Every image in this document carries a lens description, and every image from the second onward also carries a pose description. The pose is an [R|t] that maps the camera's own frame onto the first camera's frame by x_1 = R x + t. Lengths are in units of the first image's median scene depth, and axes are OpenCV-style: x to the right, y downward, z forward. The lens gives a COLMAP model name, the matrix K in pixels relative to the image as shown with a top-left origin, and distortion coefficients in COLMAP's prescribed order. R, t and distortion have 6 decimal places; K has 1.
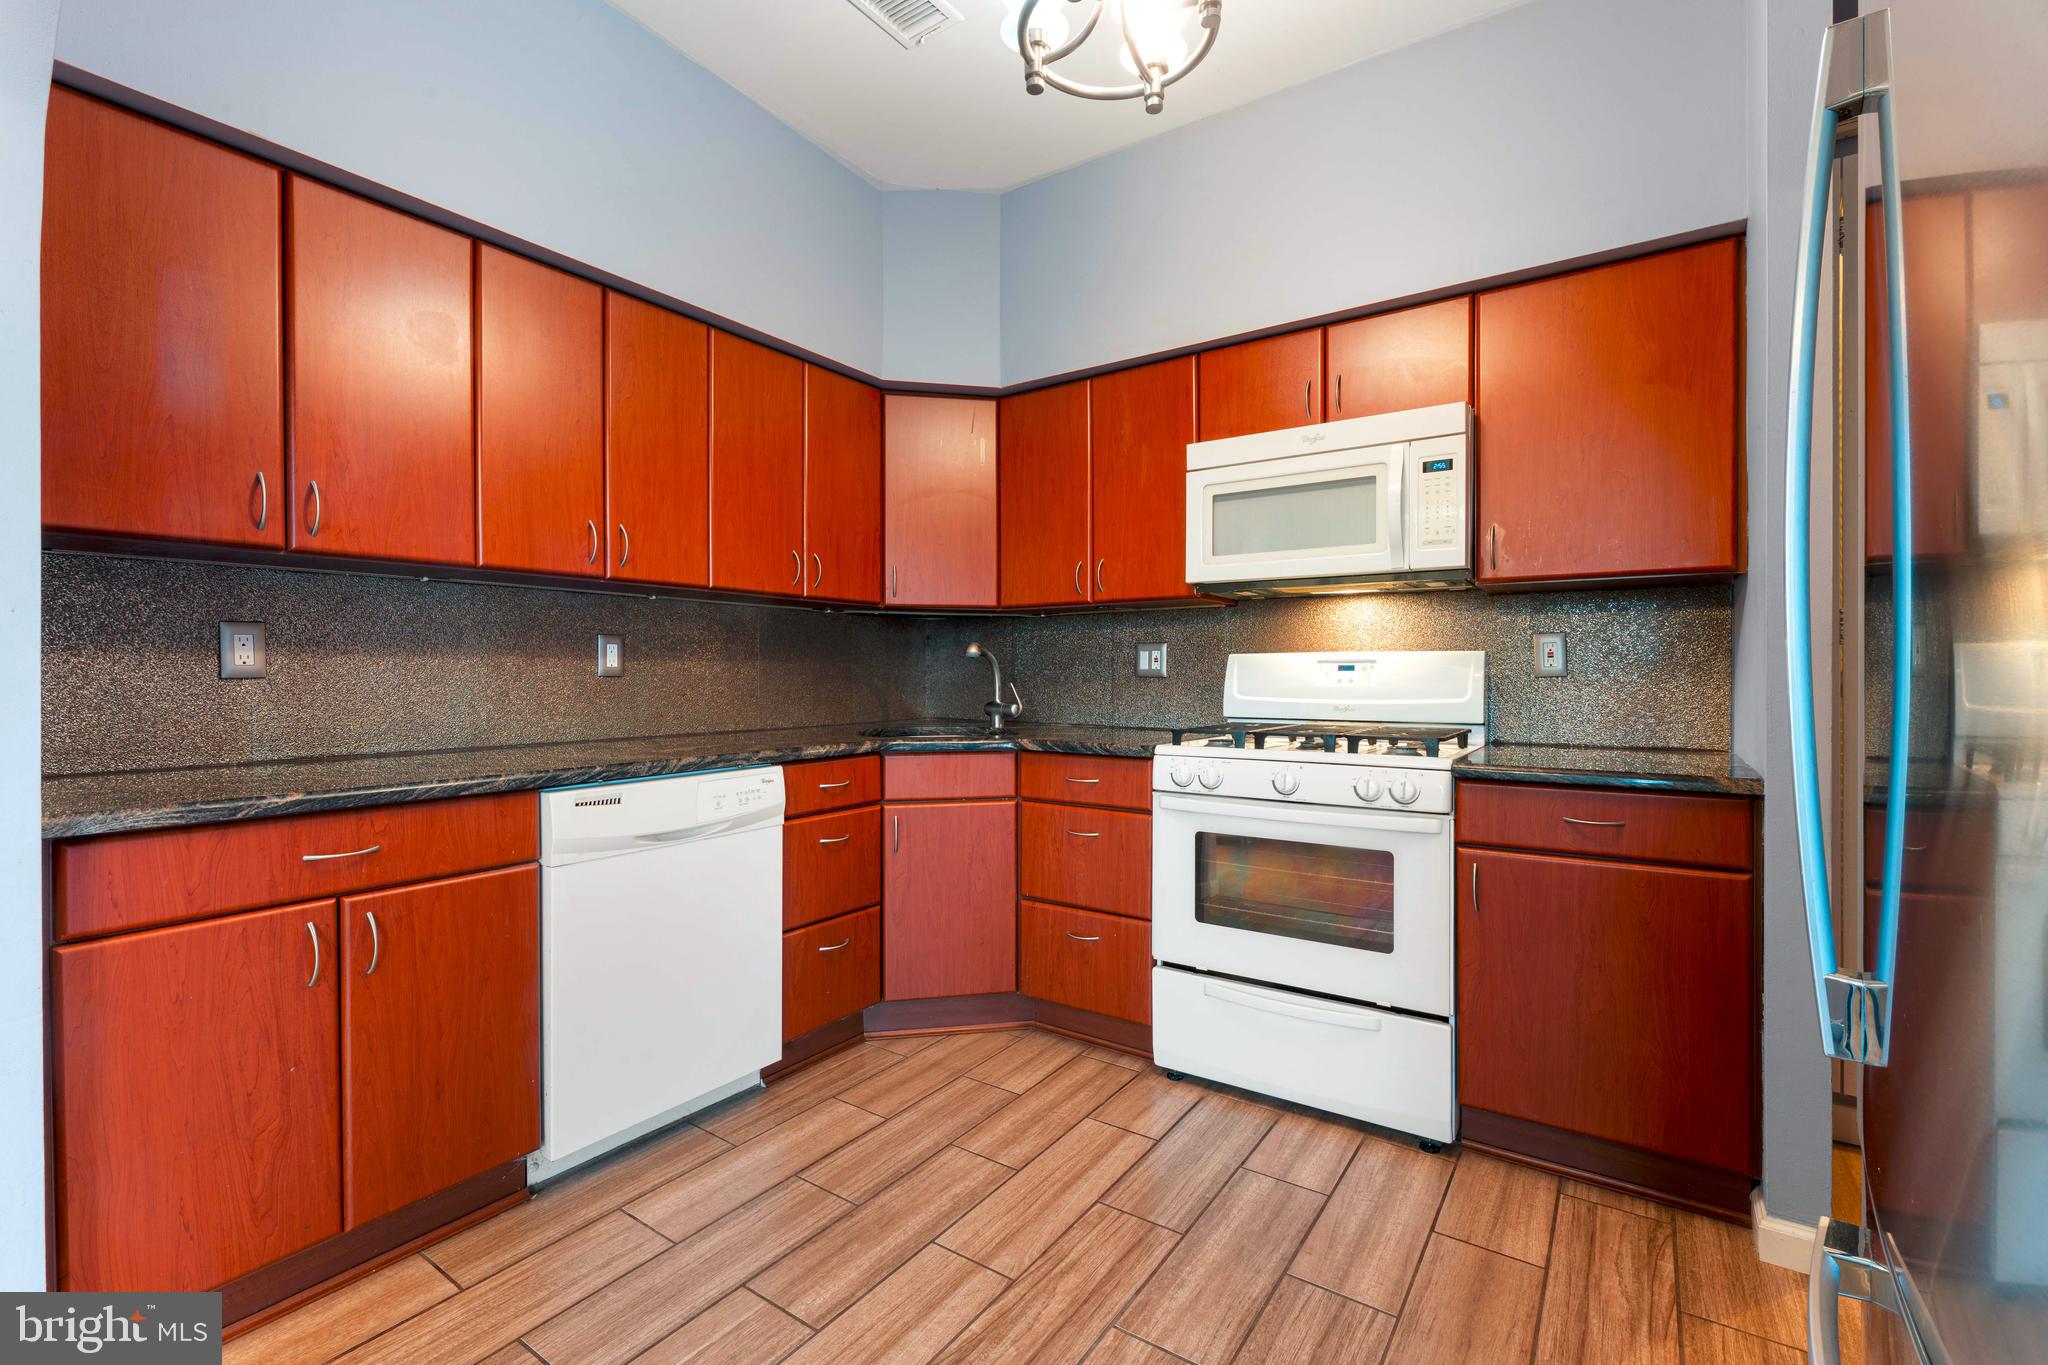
lens RADIAL K [[869.6, 0, 1032.4], [0, 869.6, 679.9], [0, 0, 1]] dist [-0.001007, -0.000245]
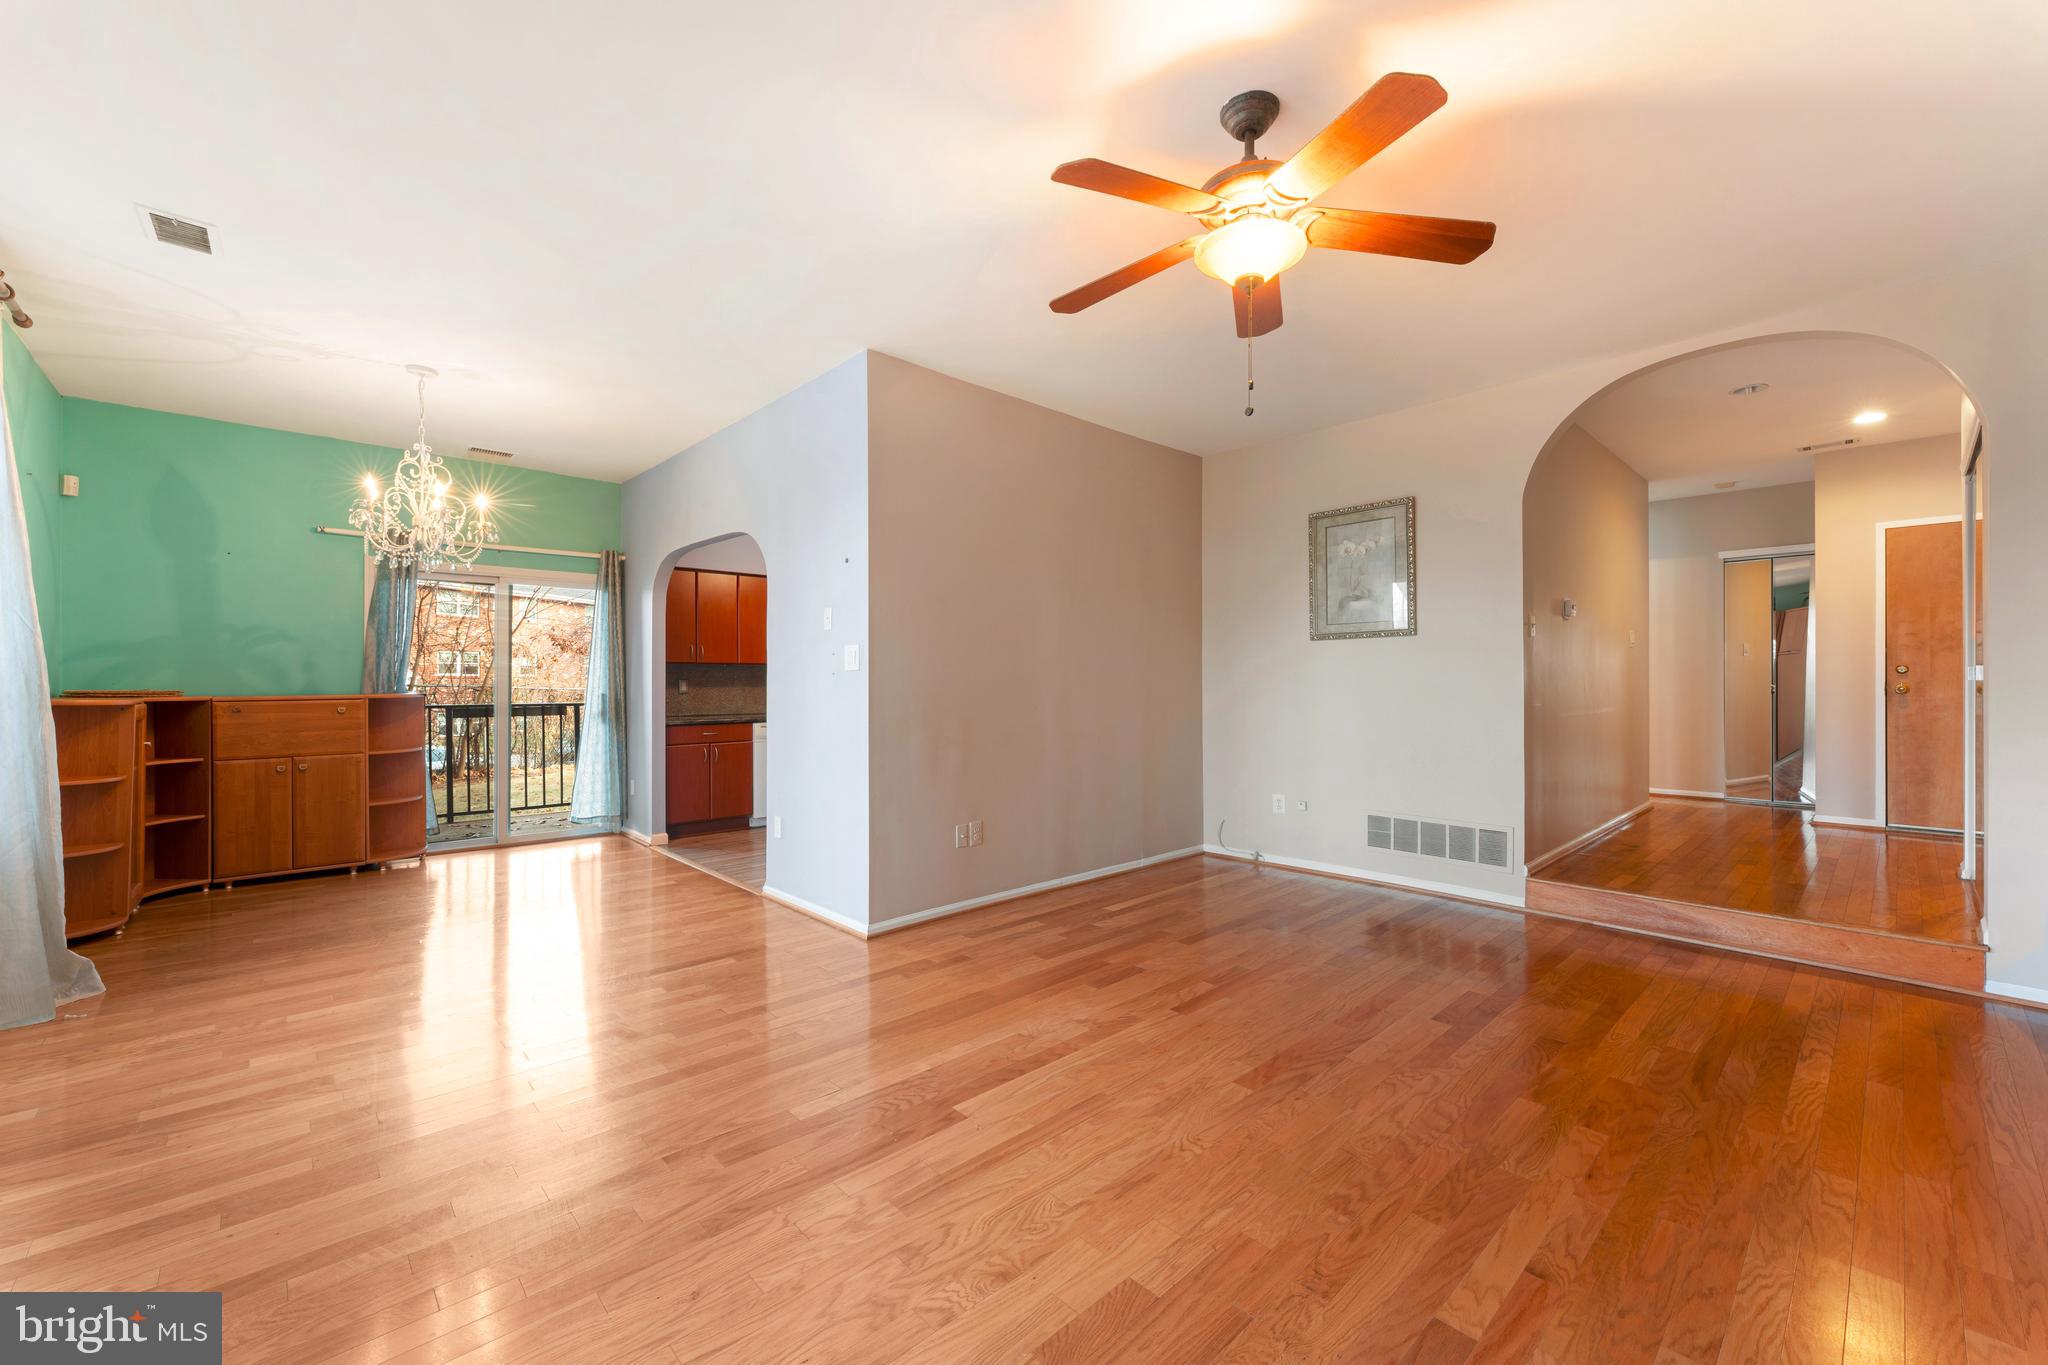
lens RADIAL K [[820.5, 0, 1040.8], [0, 820.5, 681.4], [0, 0, 1]] dist [-0.002889, -0.001052]
pose [[0.976580, -0.000300, -0.215156, 1.306921], [-0.001245, 0.999974, -0.007046, -0.030572], [0.215153, 0.007149, 0.976554, -2.034533]]
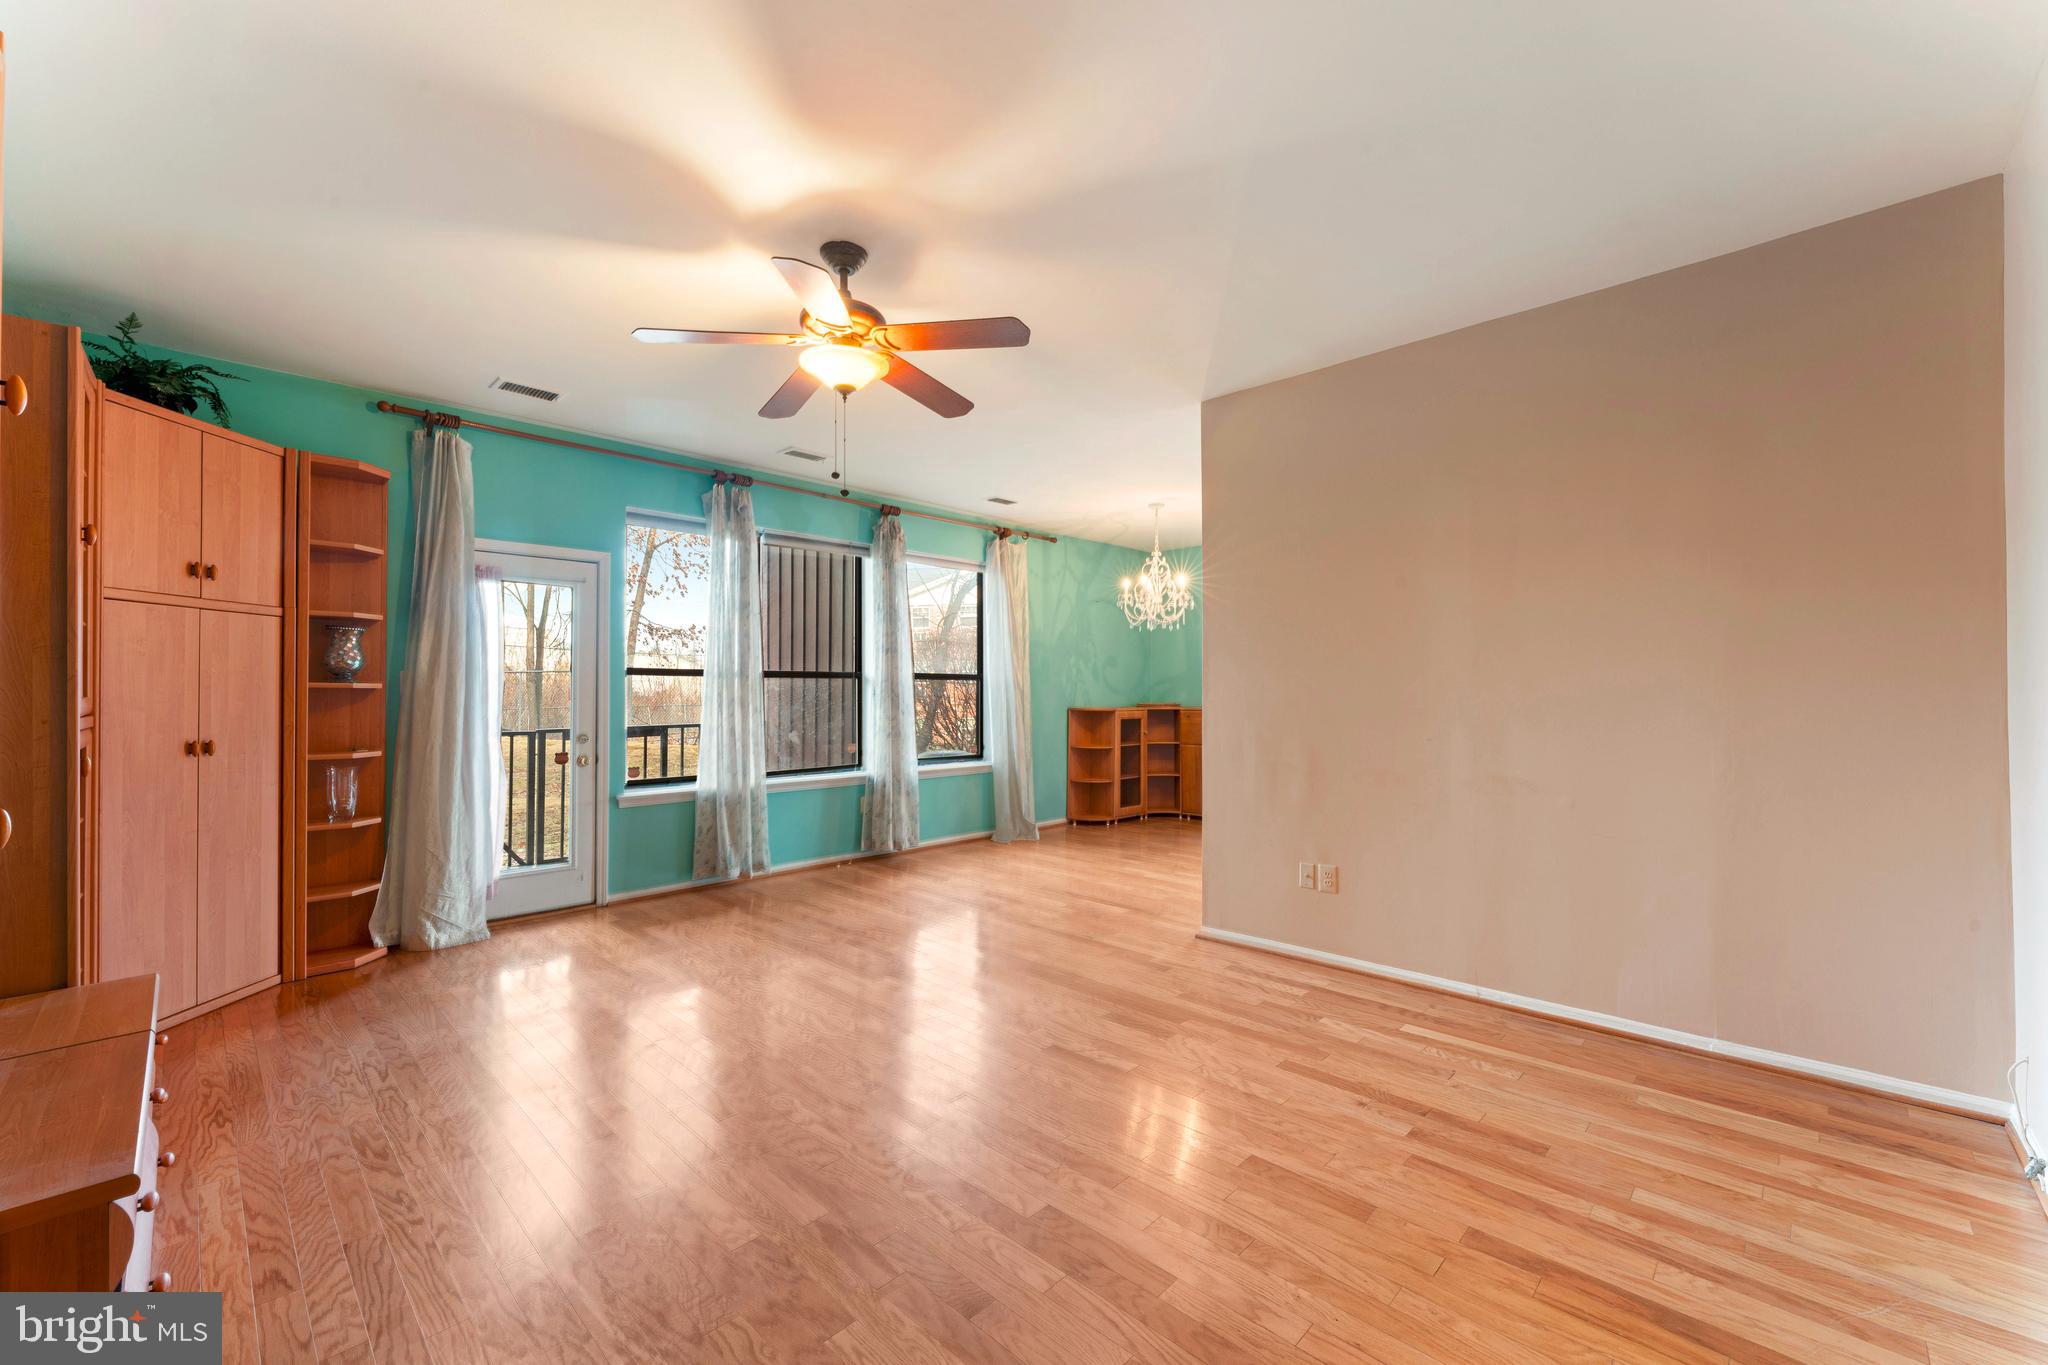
lens RADIAL K [[820.5, 0, 1019.4], [0, 820.5, 687.6], [0, 0, 1]] dist [-0.002889, -0.001052]
pose [[-0.178343, -0.005499, -0.983953, 2.639593], [-0.006165, 0.999971, -0.004471, -0.073220], [0.983949, 0.005269, -0.178371, -0.362393]]
